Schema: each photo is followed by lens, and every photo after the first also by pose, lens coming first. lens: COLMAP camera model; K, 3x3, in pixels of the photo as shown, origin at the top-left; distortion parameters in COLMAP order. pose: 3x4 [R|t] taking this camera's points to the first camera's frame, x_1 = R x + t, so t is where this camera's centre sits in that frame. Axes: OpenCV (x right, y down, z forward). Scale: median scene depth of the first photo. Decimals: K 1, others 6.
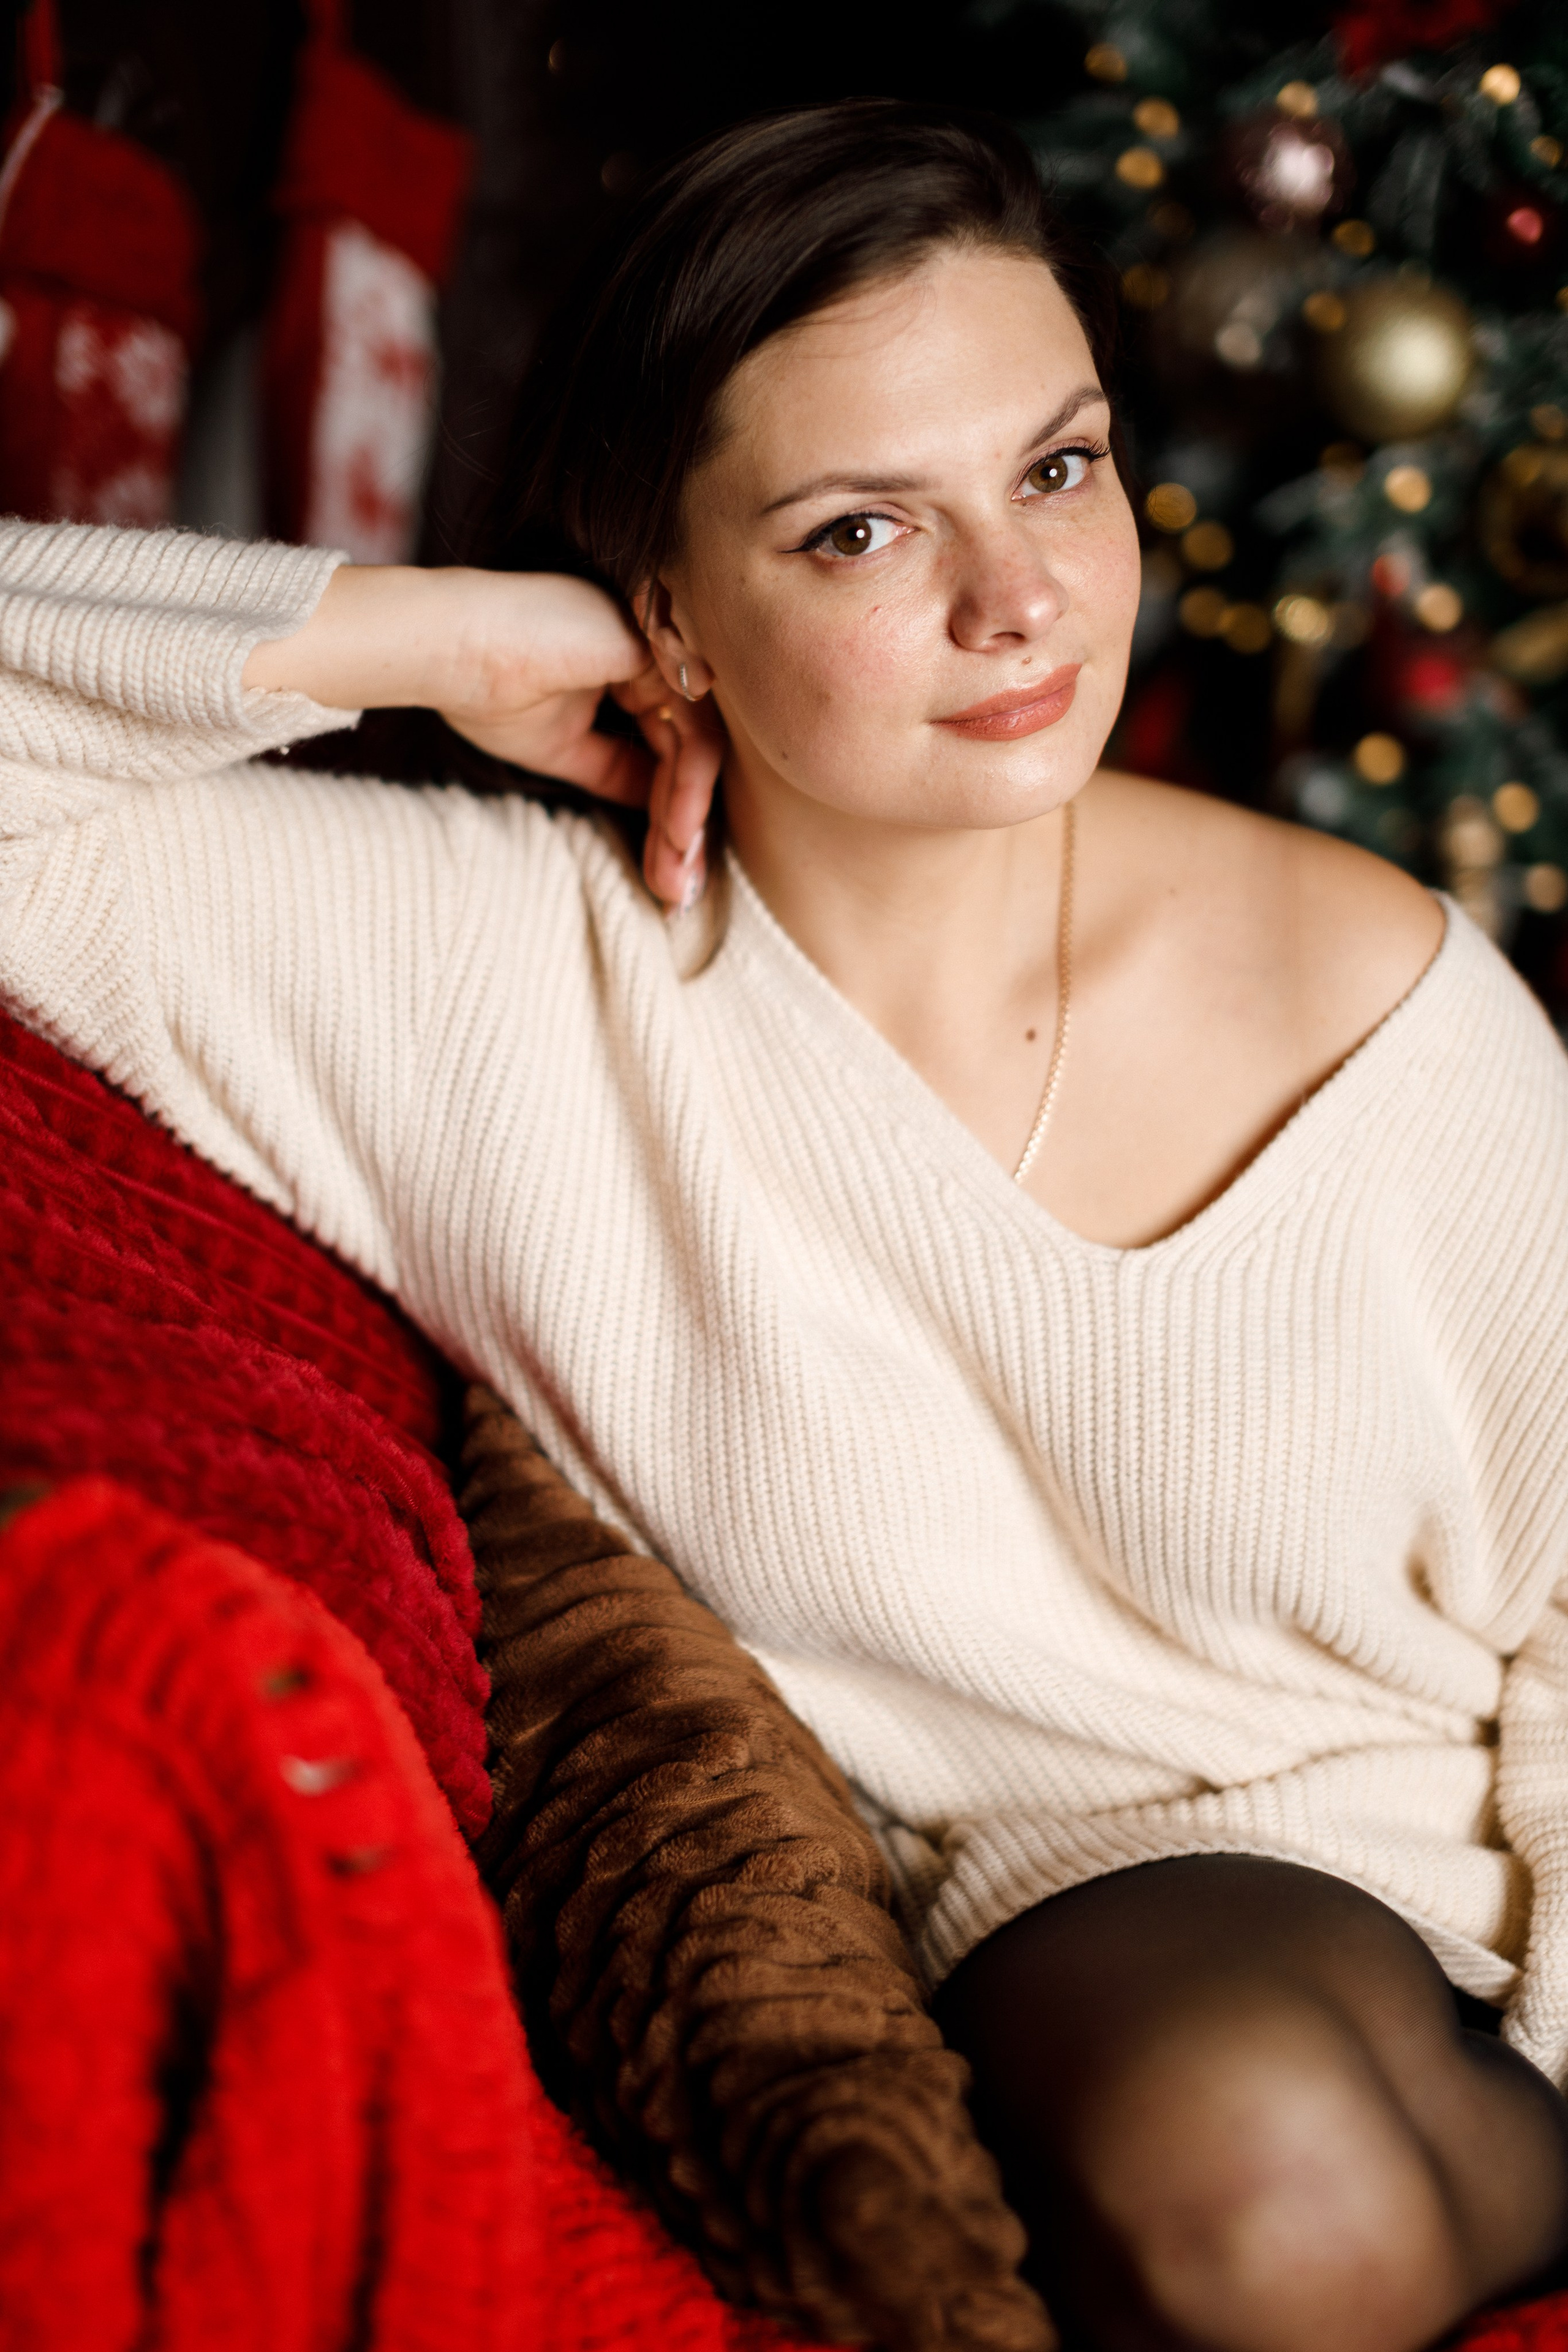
lens RADIAL K [[3495.3, 0, 784.0], [0, 3495.3, 1176.0], [0, 0, 1]] dist [0.031952, 0.016673]
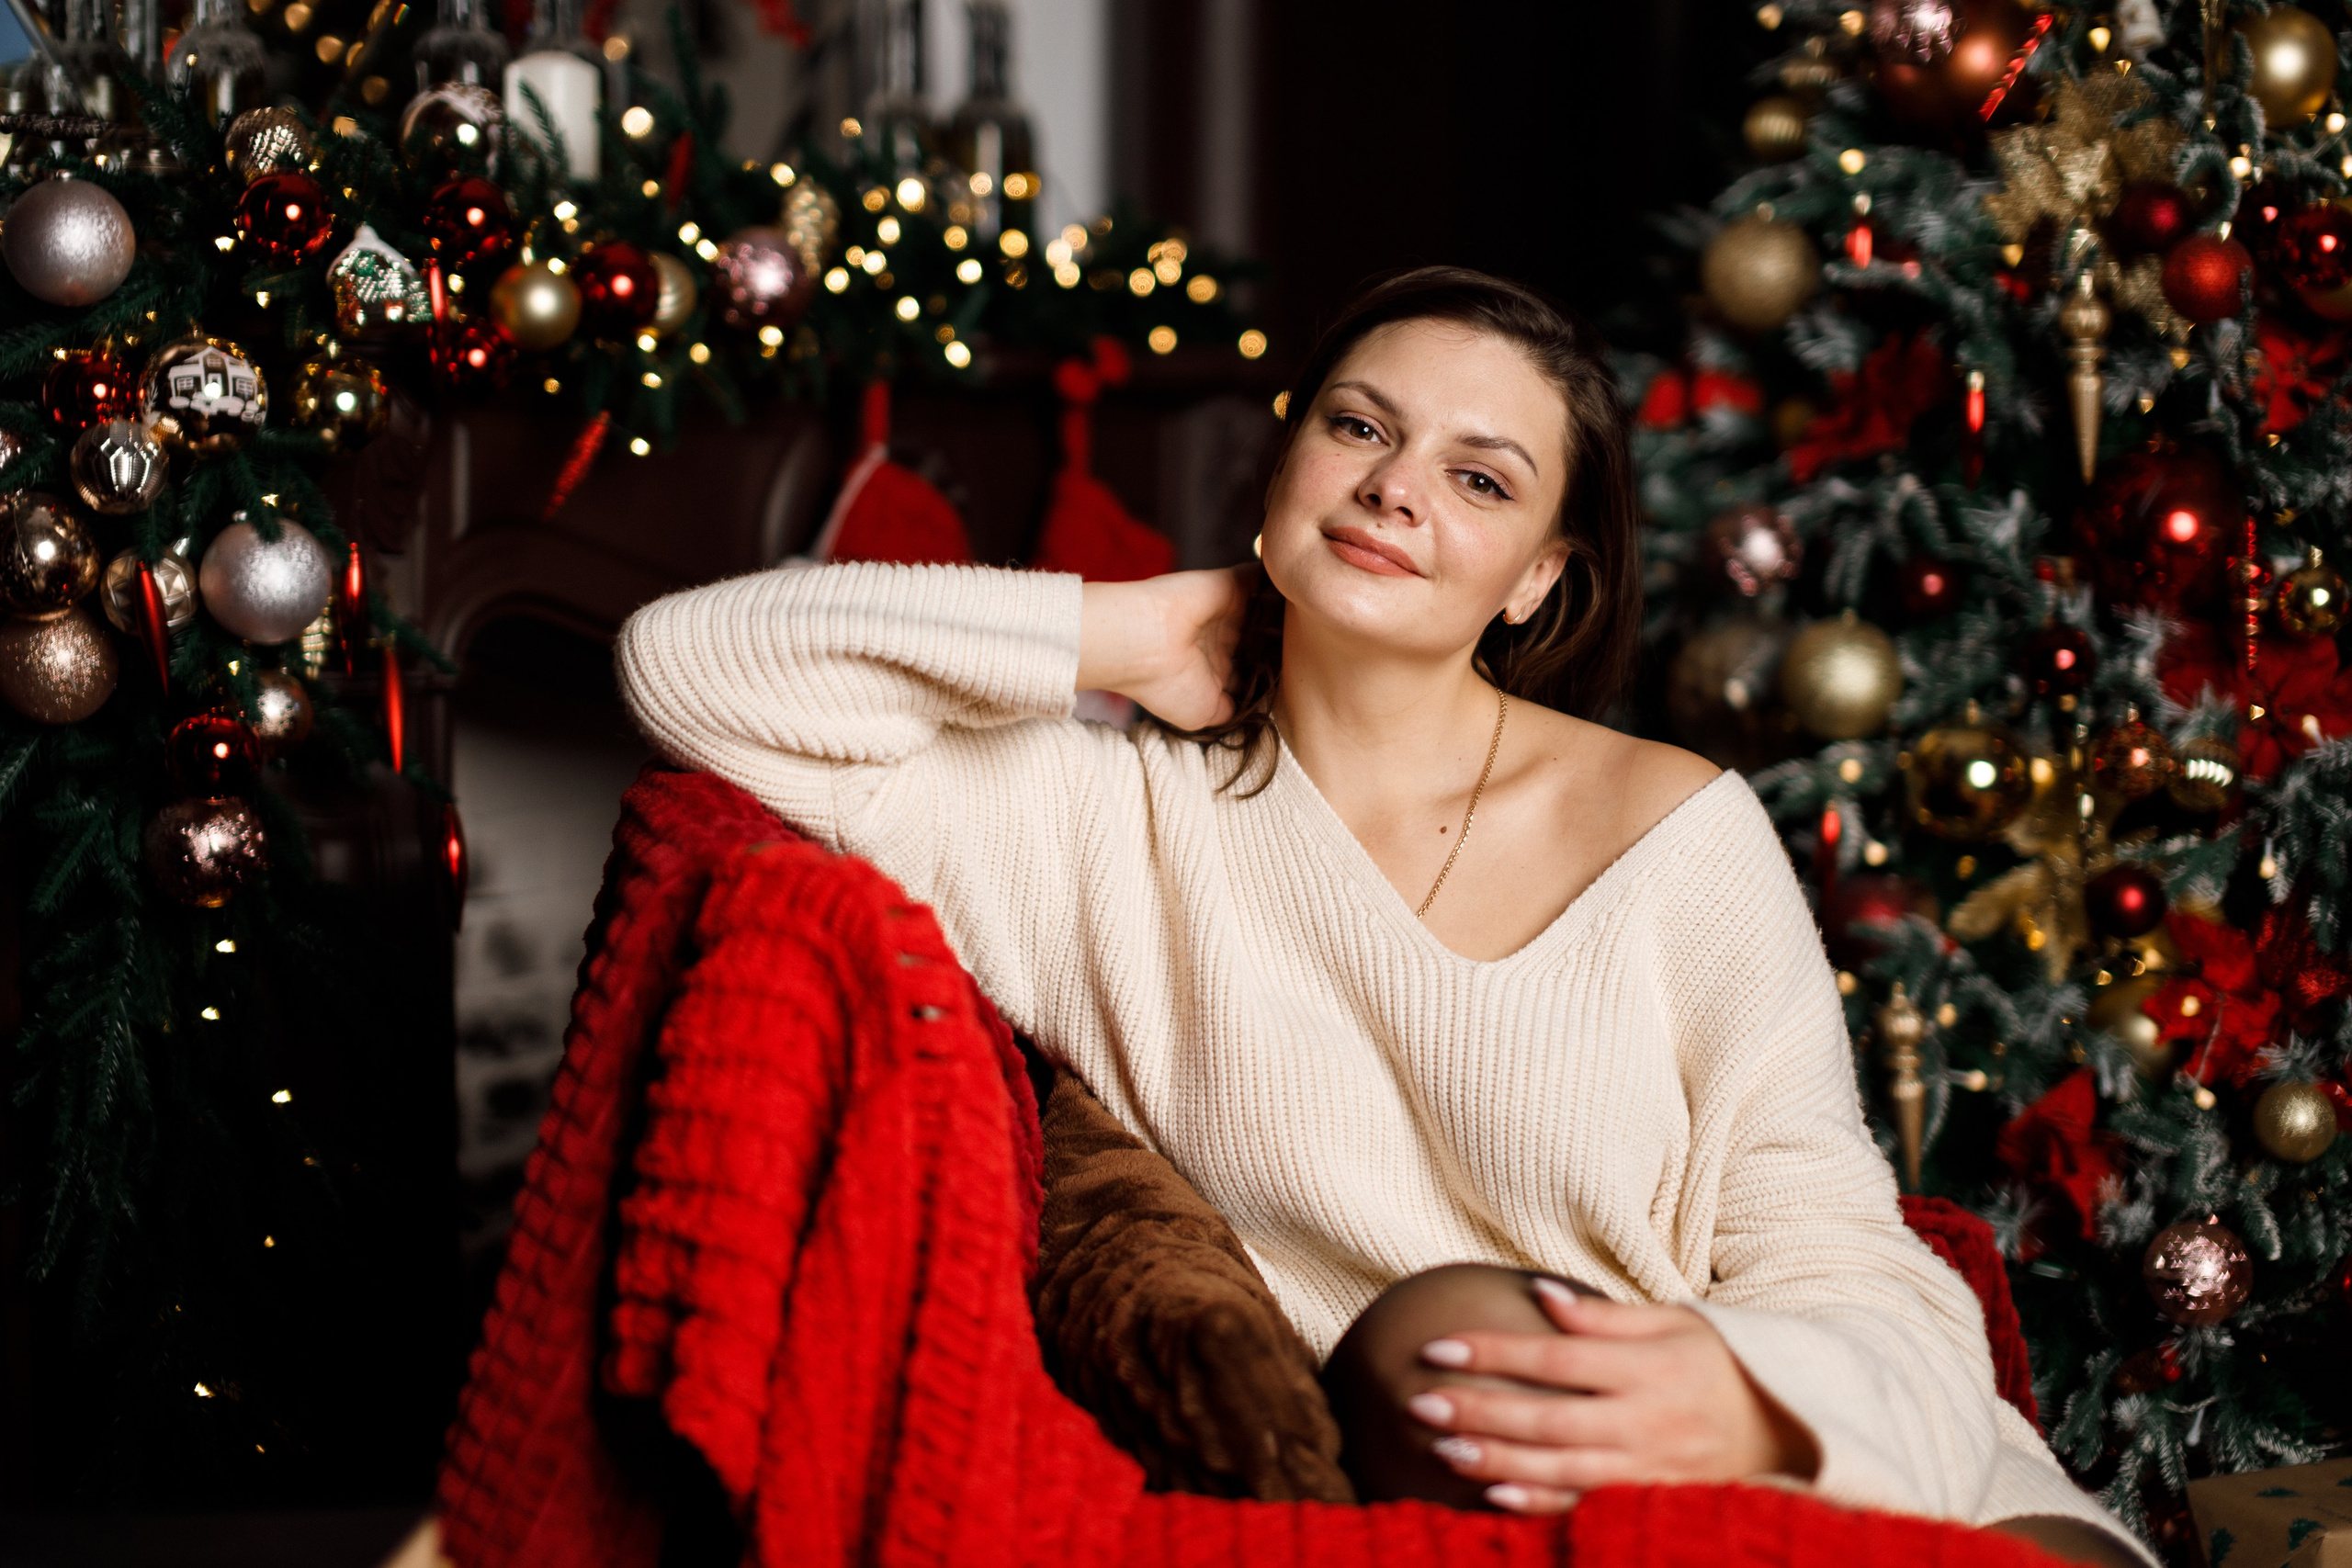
lens RADIAL K [[3495.0, 0, 1176.0], [0, 3495.0, 784.0], [0, 0, 1]] dist [0.031952, 0.016673]
pose [[0.990843, 0.038598, -0.129382, 0.163382], [-0.080394, 0.938536, -0.335687, 0.482831], [0.108472, 0.343015, 0.933046, -0.489179]]
